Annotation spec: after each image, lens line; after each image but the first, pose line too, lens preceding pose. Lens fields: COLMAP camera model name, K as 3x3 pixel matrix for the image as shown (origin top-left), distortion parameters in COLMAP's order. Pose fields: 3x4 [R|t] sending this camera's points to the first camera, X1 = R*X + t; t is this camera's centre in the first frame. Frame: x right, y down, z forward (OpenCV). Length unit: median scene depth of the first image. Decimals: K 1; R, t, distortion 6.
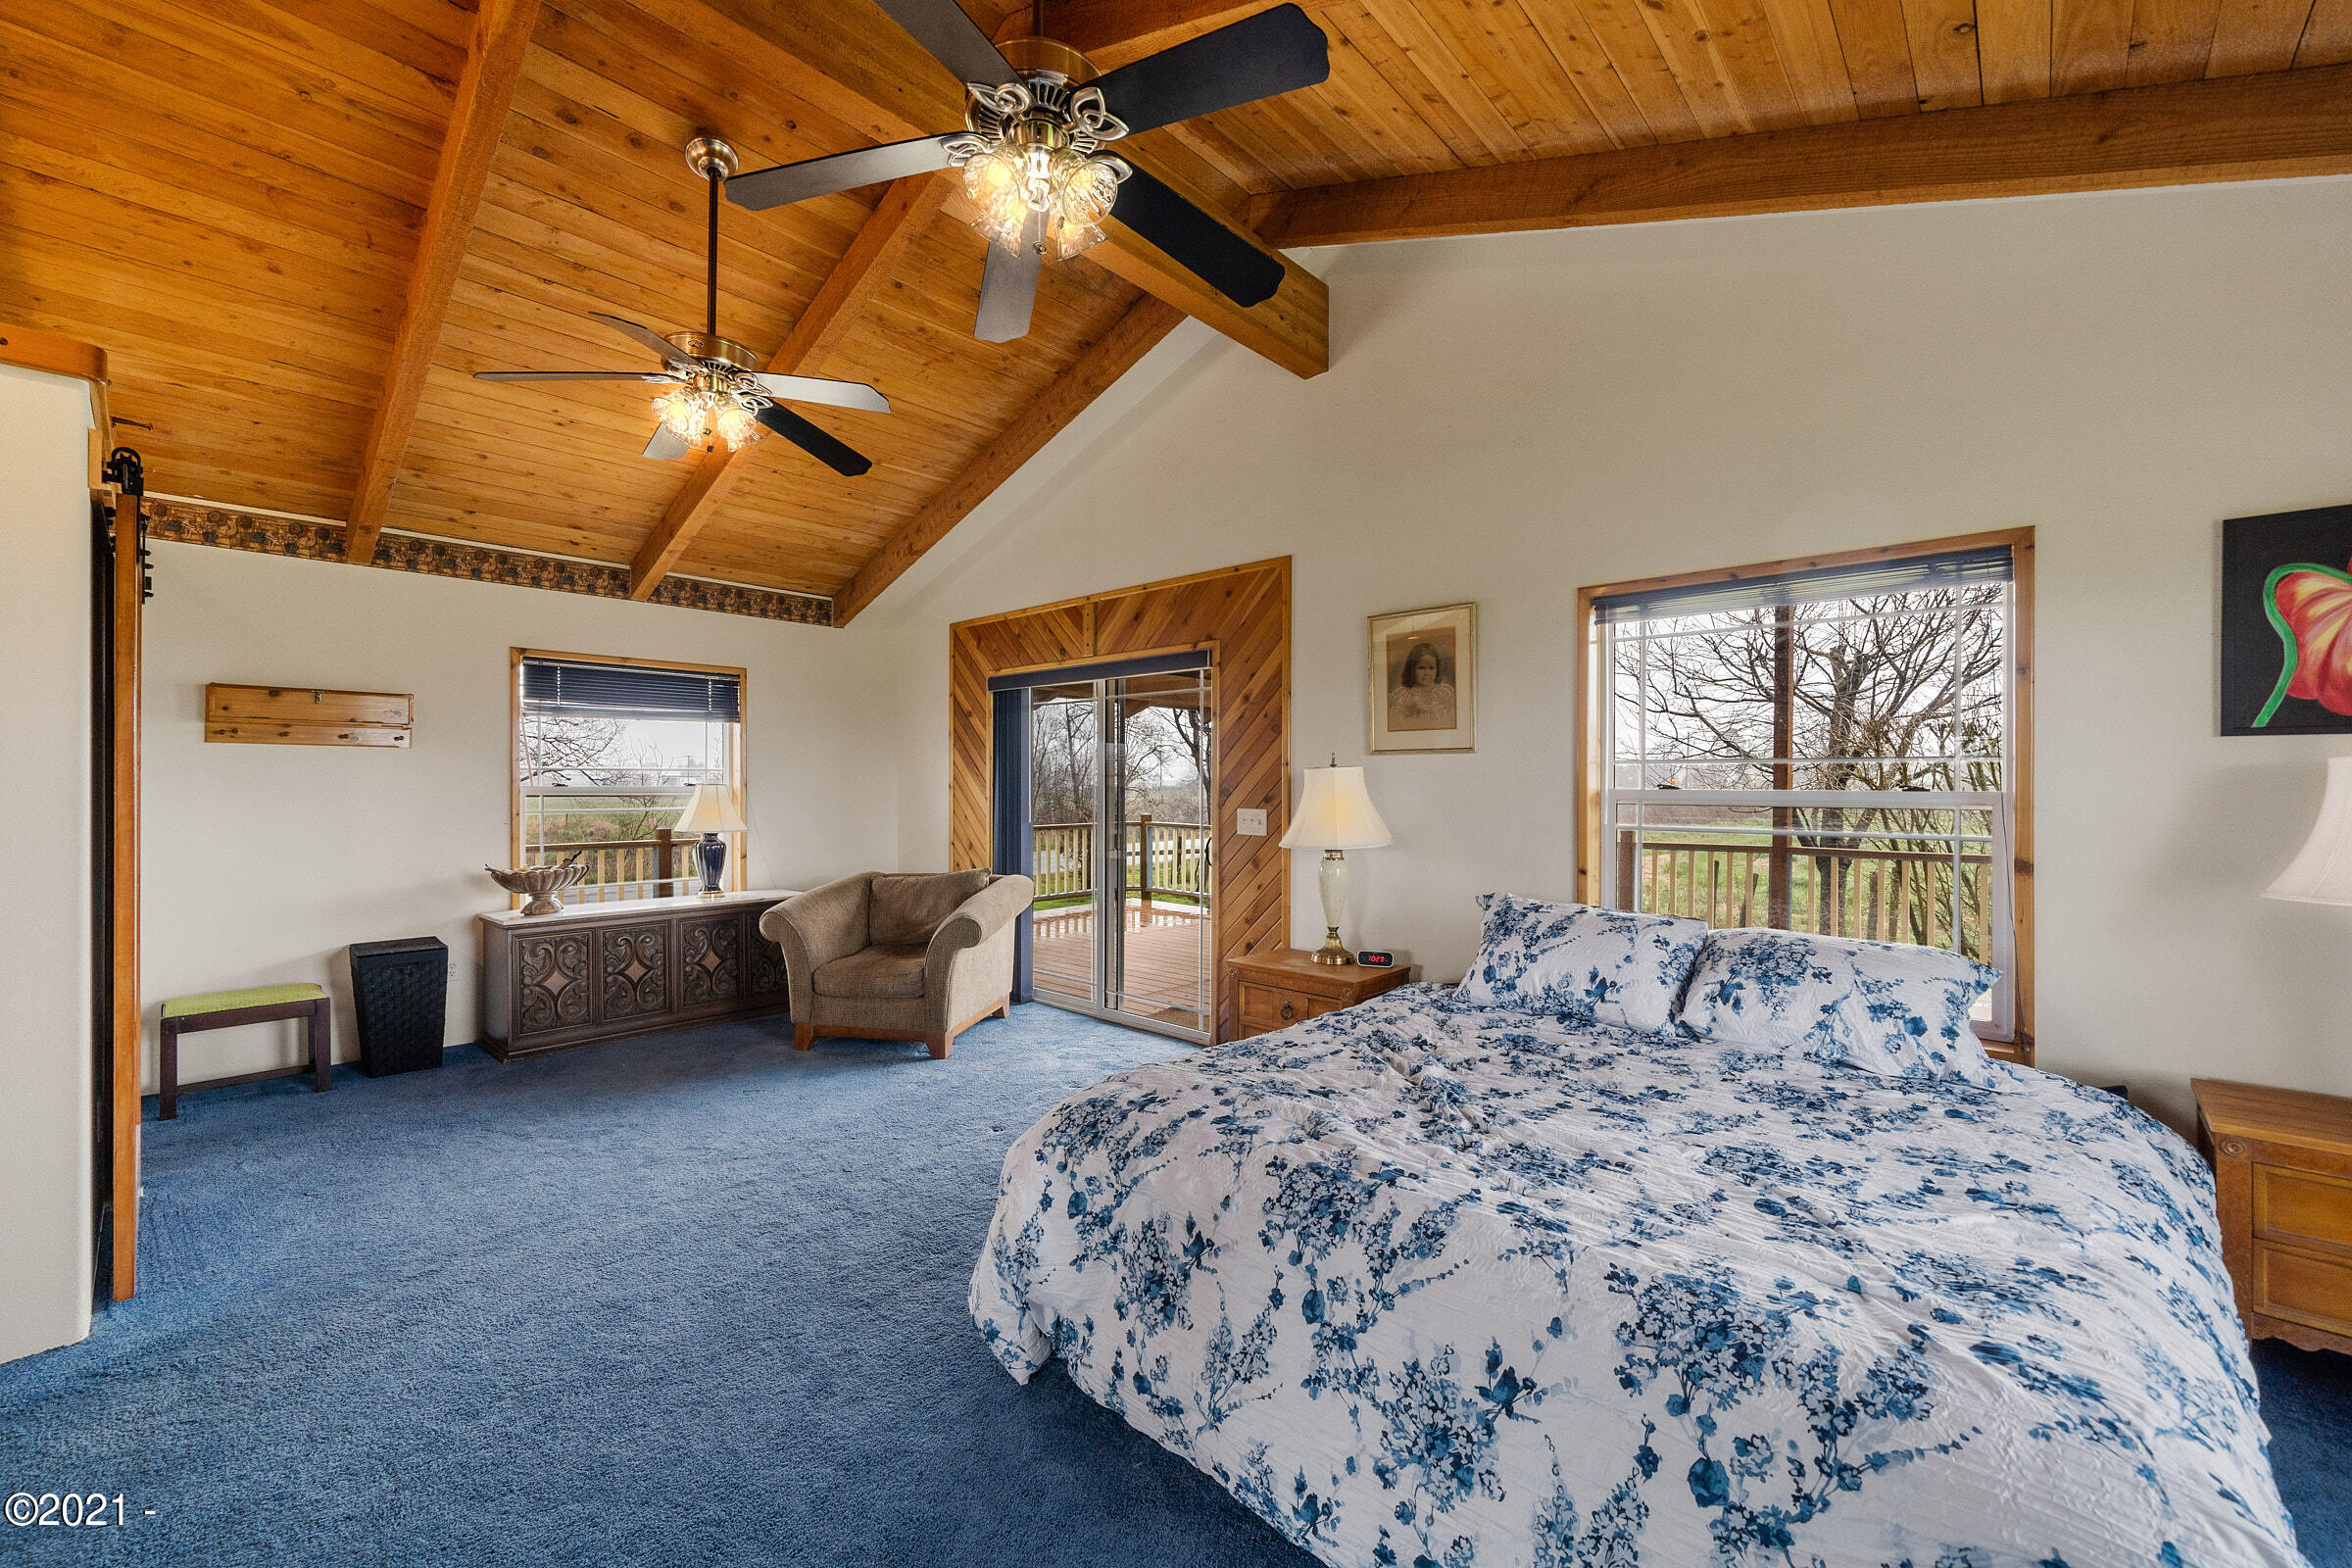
lens RADIAL K [[938.0, 0, 1182.0], [0, 938.0, 790.7], [0, 0, 1]] dist [-0.000557, -0.000003]
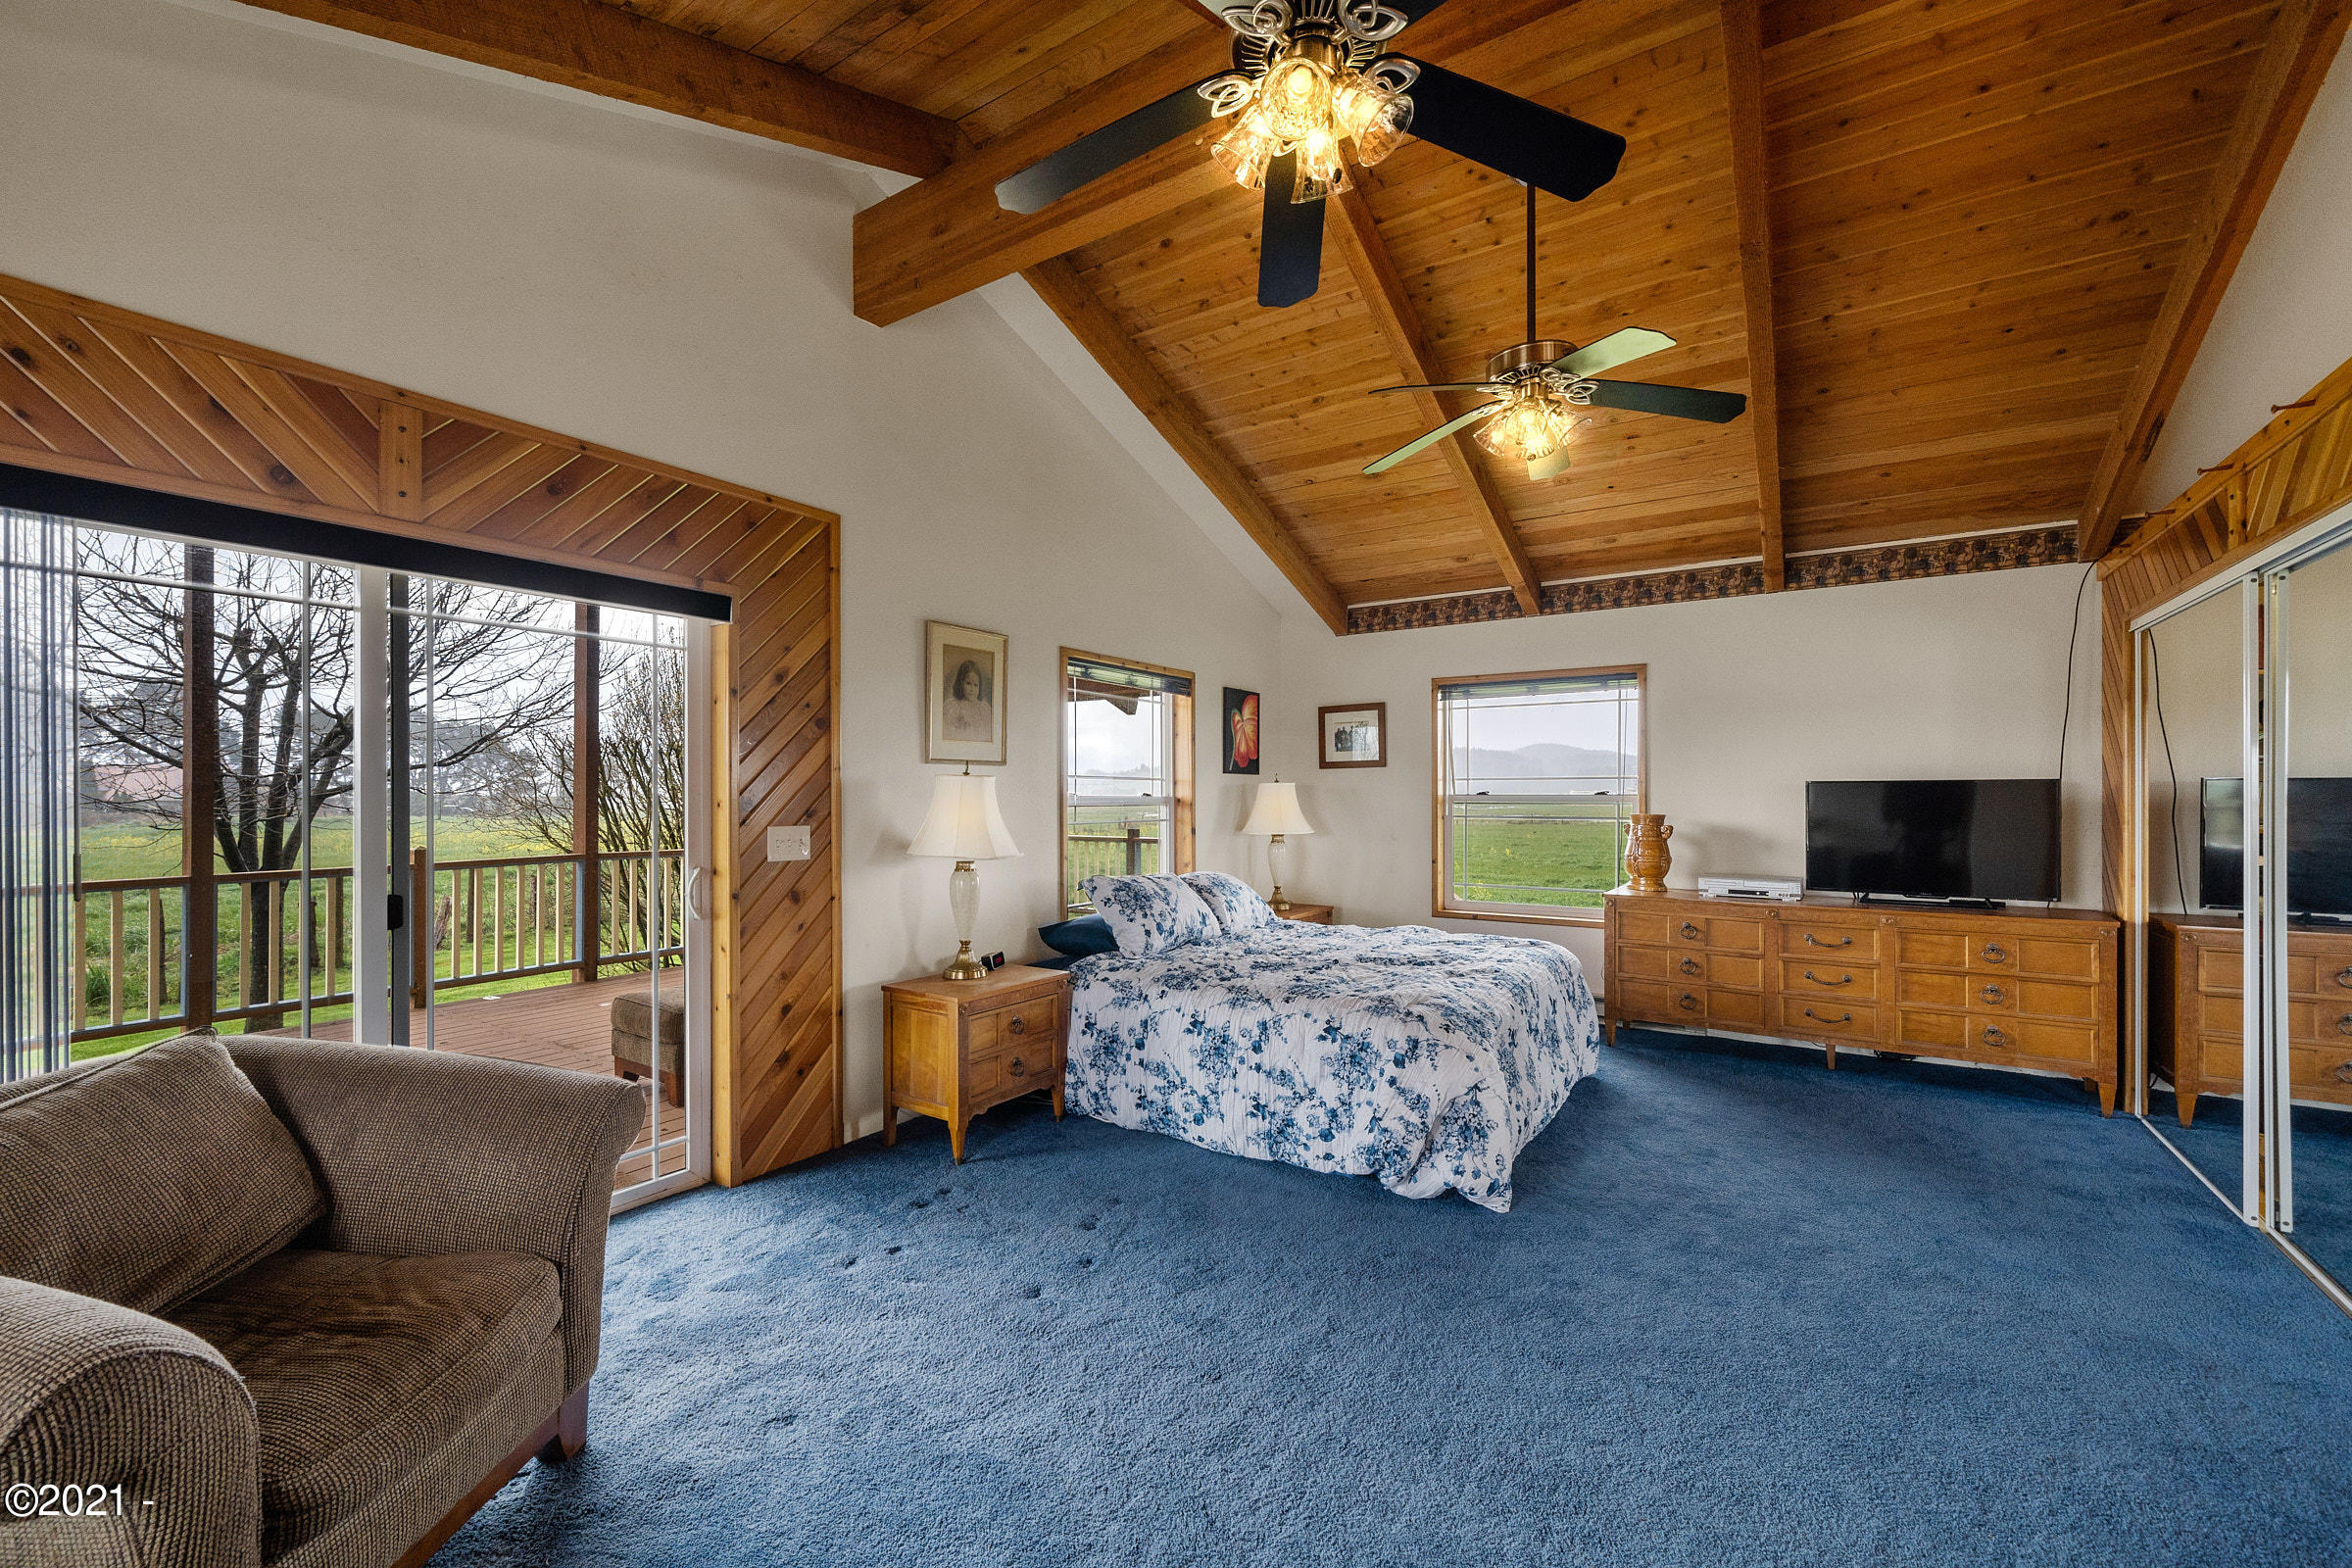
lens RADIAL K [[938.0, 0, 1182.0], [0, 938.0, 790.7], [0, 0, 1]] dist [-0.000557, -0.000003]
pose [[-0.176706, 0.005471, 0.984249, -0.746044], [0.010697, 0.999936, -0.003638, -0.002967], [-0.984206, 0.009886, -0.176753, 0.853038]]
